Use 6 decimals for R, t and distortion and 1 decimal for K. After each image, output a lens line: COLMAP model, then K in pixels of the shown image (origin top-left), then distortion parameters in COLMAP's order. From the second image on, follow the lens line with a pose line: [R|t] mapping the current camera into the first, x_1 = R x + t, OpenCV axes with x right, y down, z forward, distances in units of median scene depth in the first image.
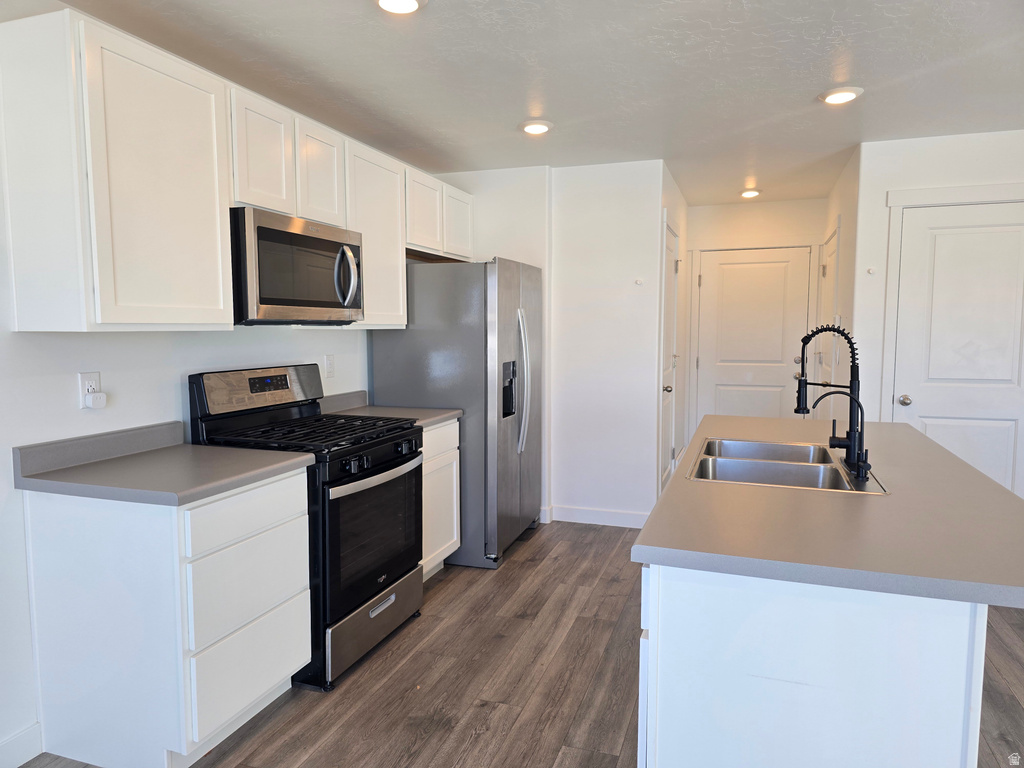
lens RADIAL K [[691.7, 0, 512.0], [0, 691.7, 384.0], [0, 0, 1]] dist [0.033438, -0.002111]
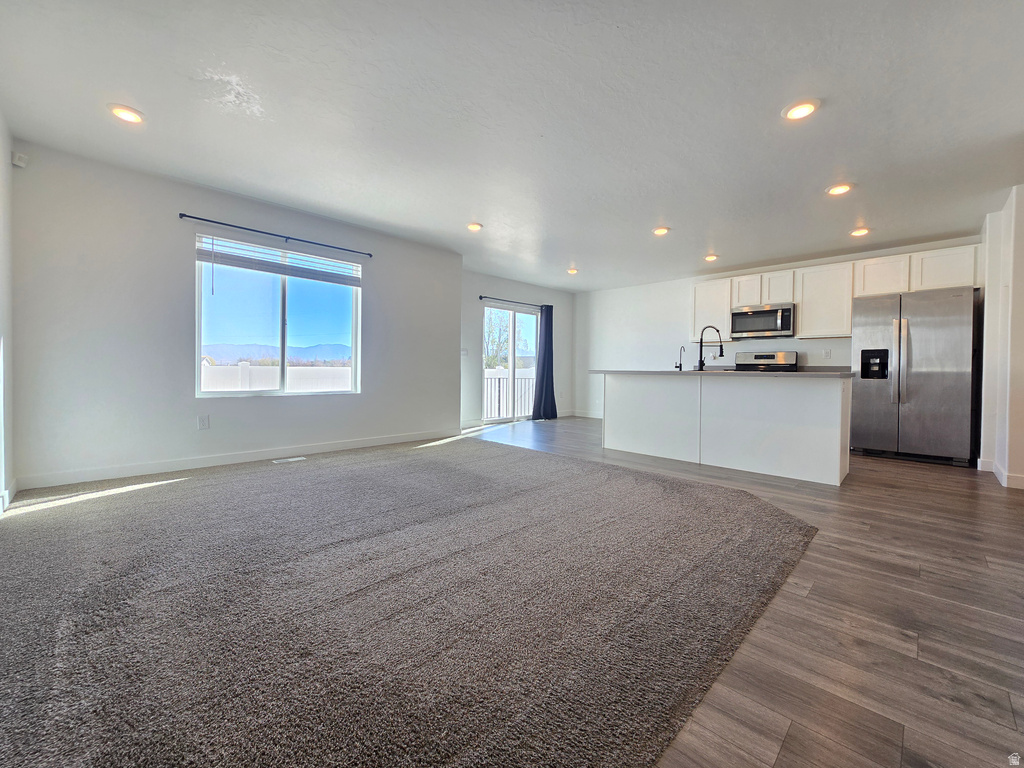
lens RADIAL K [[420.6, 0, 506.7], [0, 420.6, 375.2], [0, 0, 1]] dist [-0.003869, -0.000046]
pose [[-0.434998, 0.007110, -0.900403, 1.949850], [-0.087375, 0.994916, 0.050068, 0.091136], [0.896182, 0.100452, -0.432166, 0.801521]]
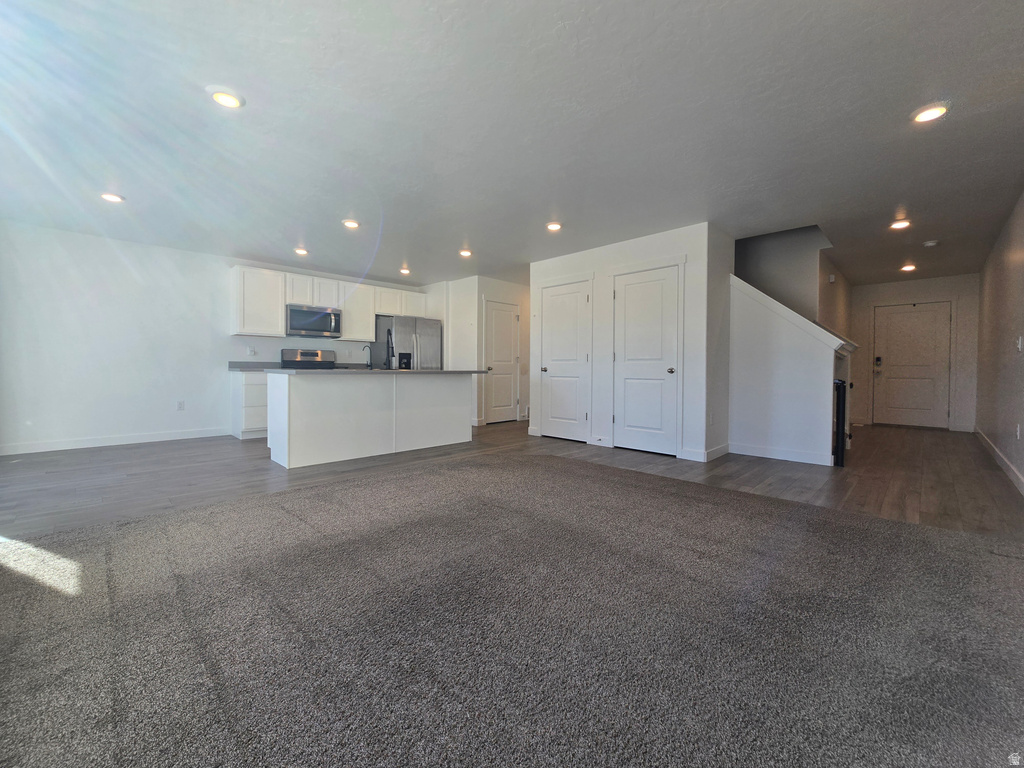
lens RADIAL K [[420.6, 0, 506.7], [0, 420.6, 375.2], [0, 0, 1]] dist [-0.003869, -0.000046]
pose [[0.896885, 0.015161, -0.442003, 1.474656], [-0.047725, 0.996894, -0.062647, 0.189056], [0.439681, 0.077282, 0.894823, -0.427786]]
